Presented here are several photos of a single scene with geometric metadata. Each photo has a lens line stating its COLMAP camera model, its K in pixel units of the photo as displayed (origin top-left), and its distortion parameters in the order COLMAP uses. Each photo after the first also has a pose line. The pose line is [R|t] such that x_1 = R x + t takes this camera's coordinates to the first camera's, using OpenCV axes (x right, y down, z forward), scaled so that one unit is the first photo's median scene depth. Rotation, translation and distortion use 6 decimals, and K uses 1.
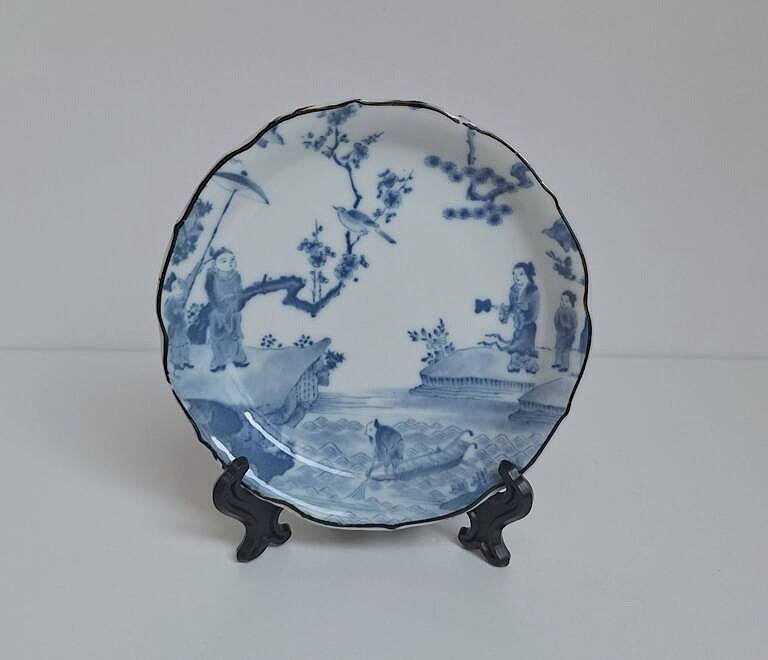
lens RADIAL K [[588.8, 0, 410.3], [0, 588.8, 326.0], [0, 0, 1]] dist [0.000045, -0.004522]
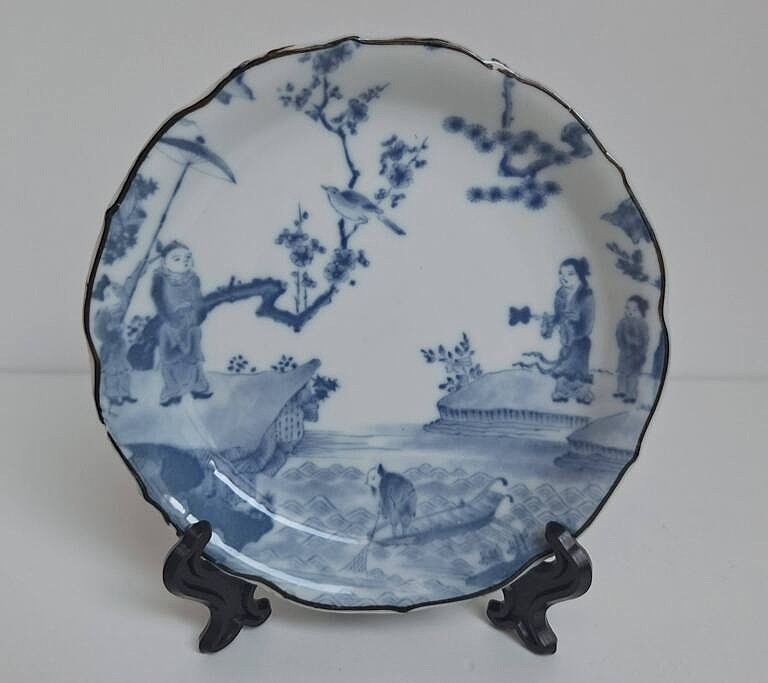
lens RADIAL K [[585.2, 0, 408.6], [0, 585.2, 327.9], [0, 0, 1]] dist [-0.000311, -0.004381]
pose [[0.999876, -0.007849, 0.013636, -0.031387], [0.007782, 0.999958, 0.004922, -0.023715], [-0.013675, -0.004815, 0.999895, 0.248742]]
